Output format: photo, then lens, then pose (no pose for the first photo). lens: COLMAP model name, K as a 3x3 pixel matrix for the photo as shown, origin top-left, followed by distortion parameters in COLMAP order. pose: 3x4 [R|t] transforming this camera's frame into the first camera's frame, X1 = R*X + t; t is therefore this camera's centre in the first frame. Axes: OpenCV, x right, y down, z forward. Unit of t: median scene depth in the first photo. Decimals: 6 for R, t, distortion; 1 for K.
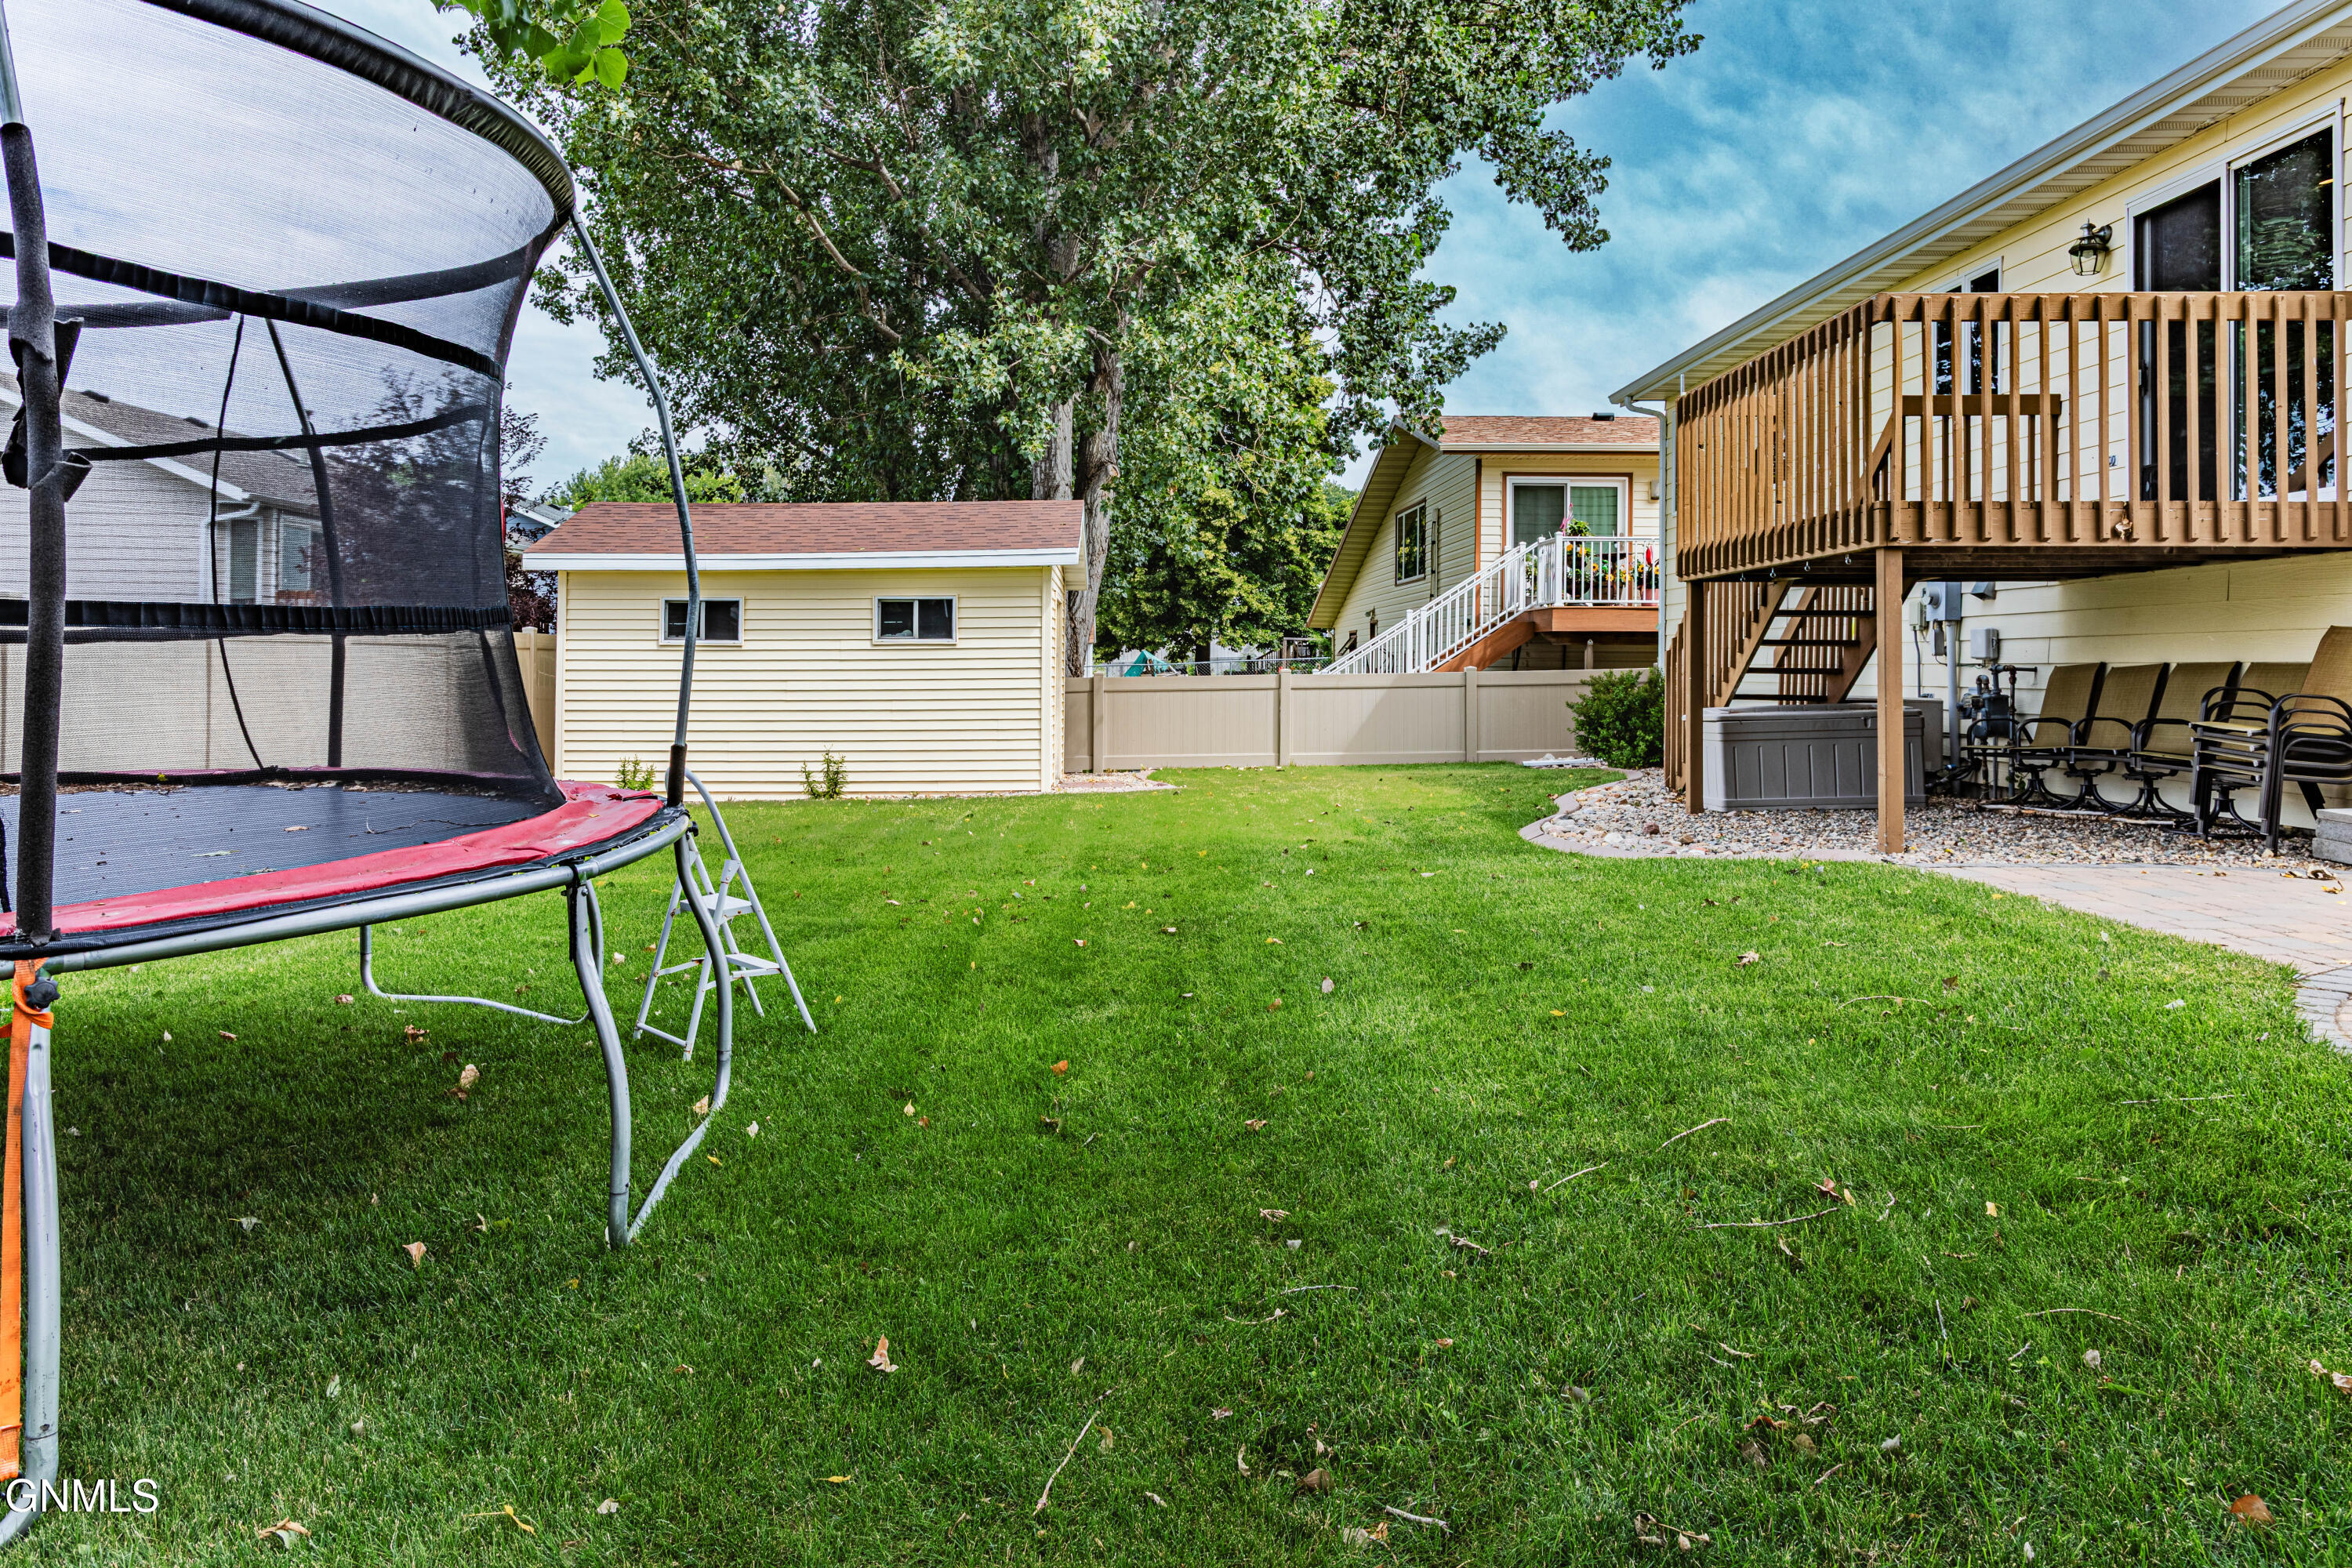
lens RADIAL K [[1866.5, 0, 1176.0], [0, 1866.5, 784.0], [0, 0, 1]] dist [-0.006064, -0.001321]
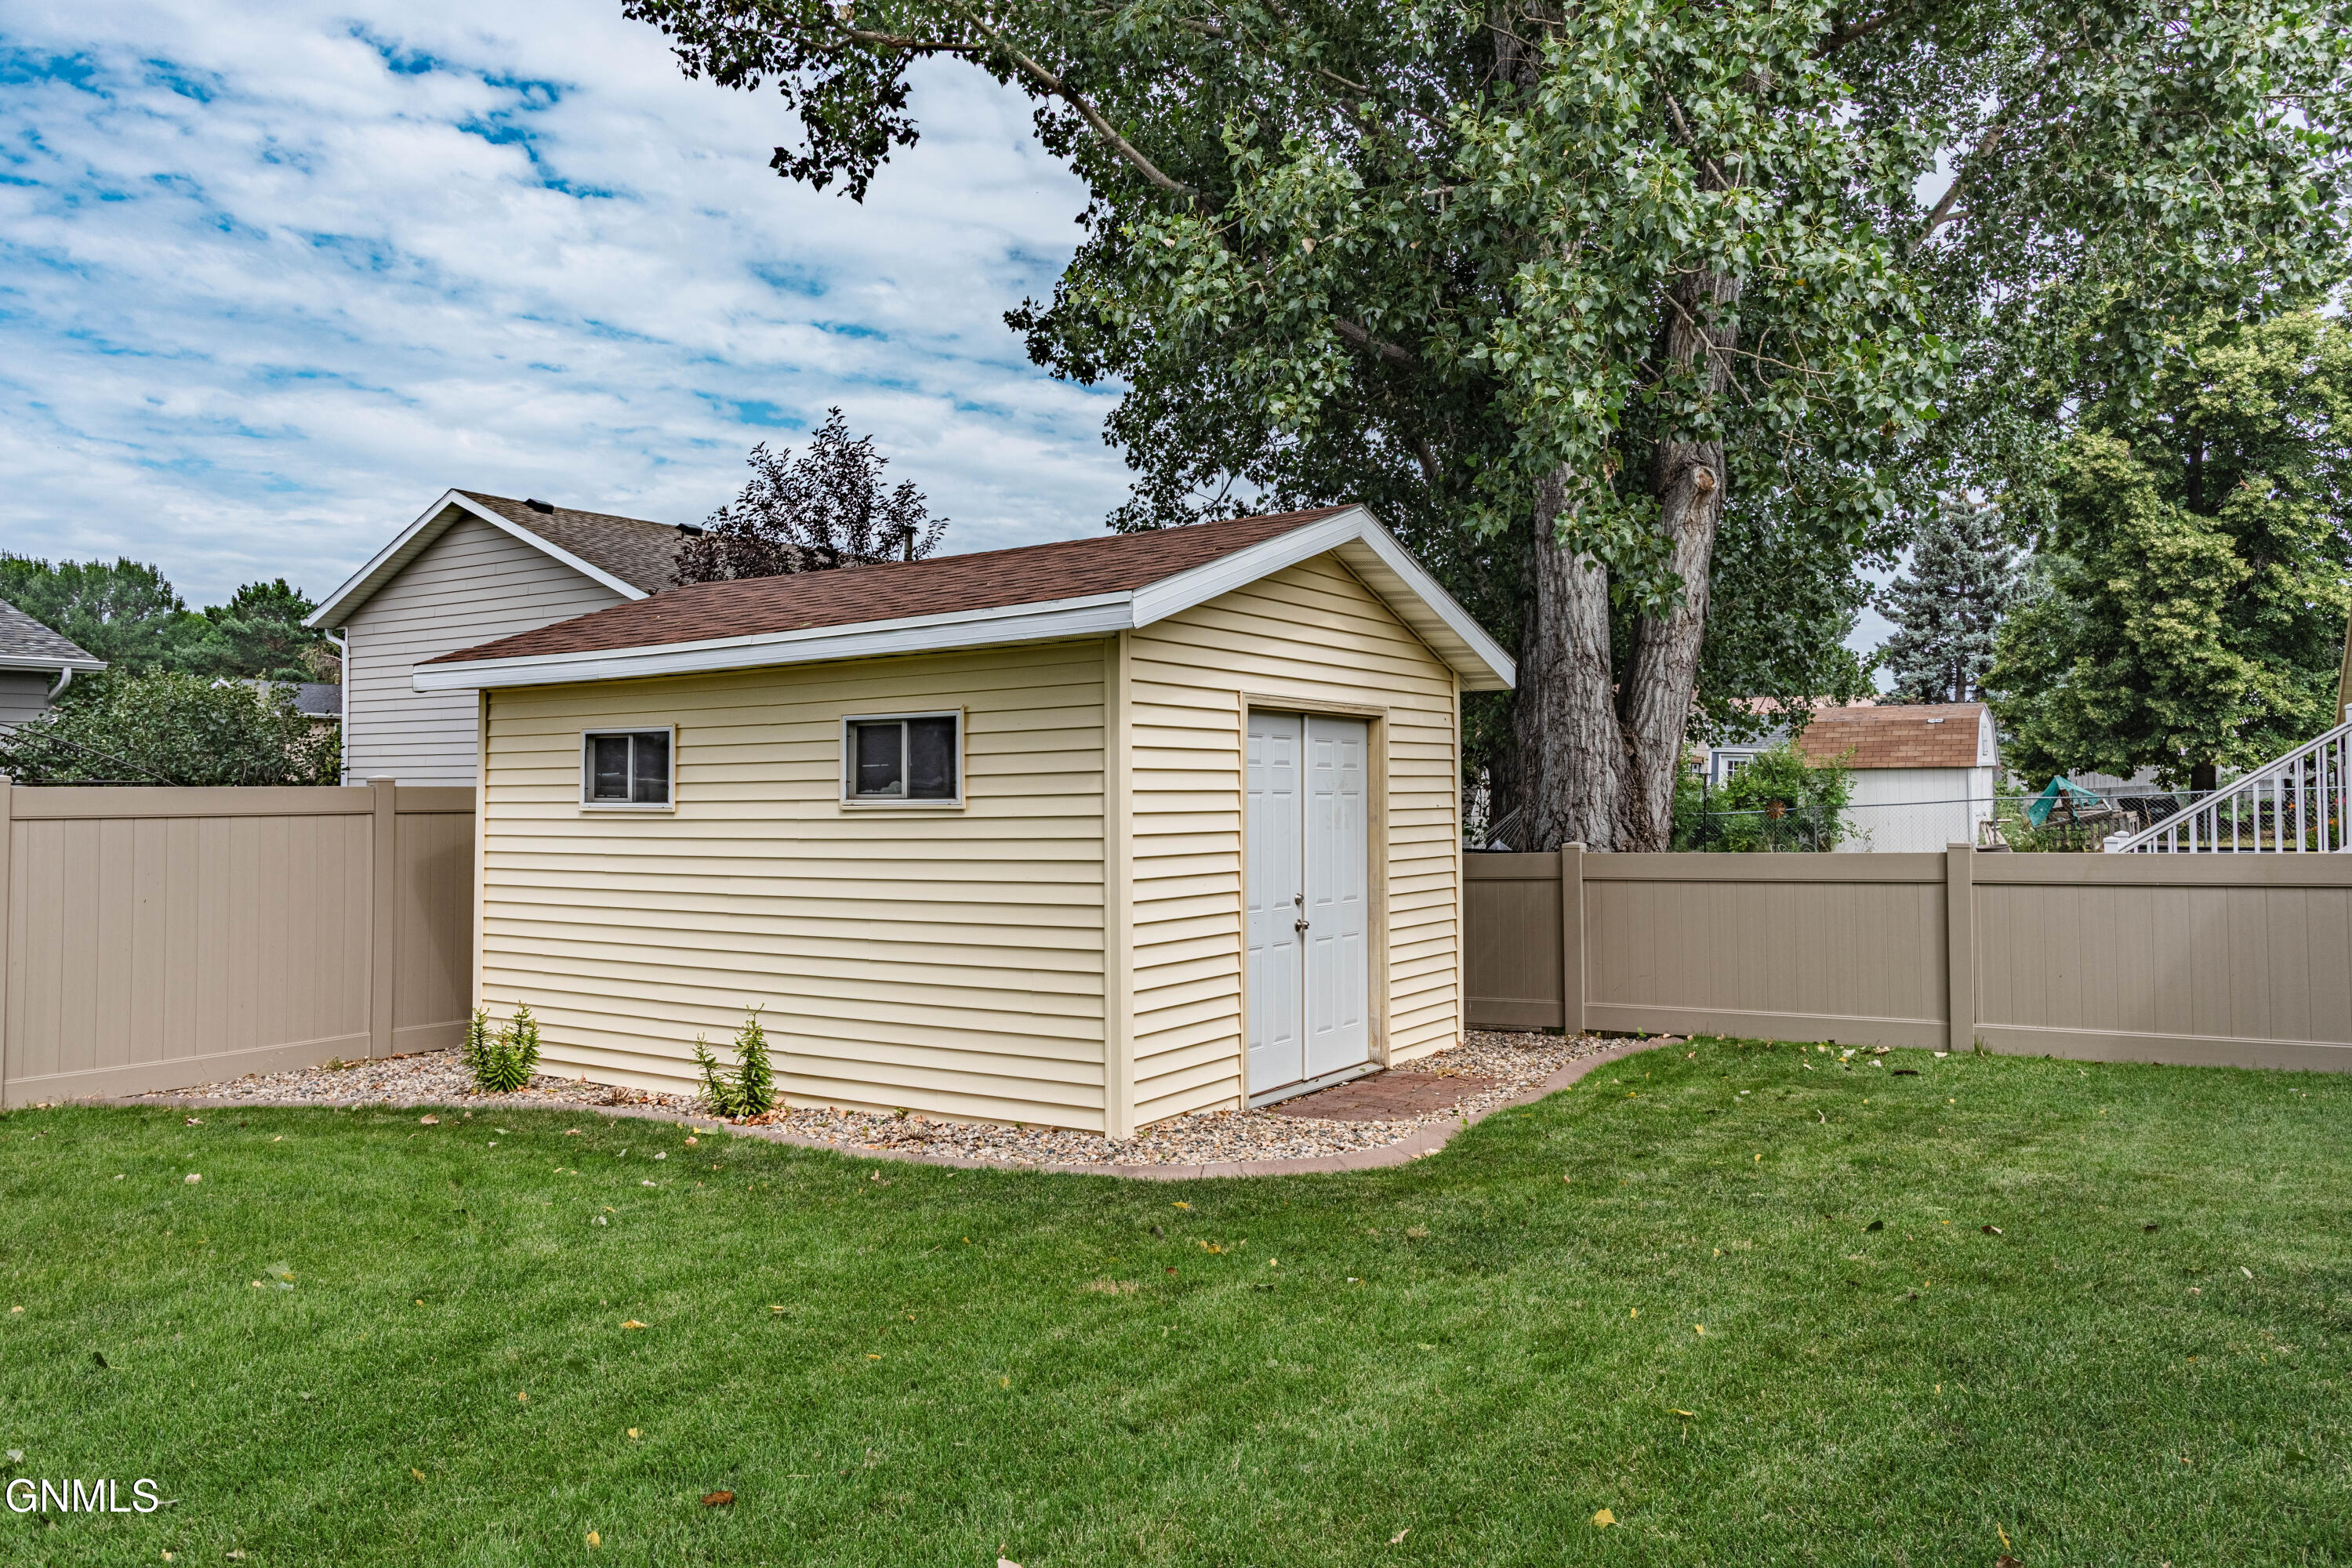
lens RADIAL K [[1866.5, 0, 1176.0], [0, 1866.5, 784.0], [0, 0, 1]] dist [-0.006064, -0.001321]
pose [[0.843566, -0.009331, -0.536944, 0.069807], [-0.024577, 0.998131, -0.055956, -0.021620], [0.536463, 0.060399, 0.841760, 0.242076]]
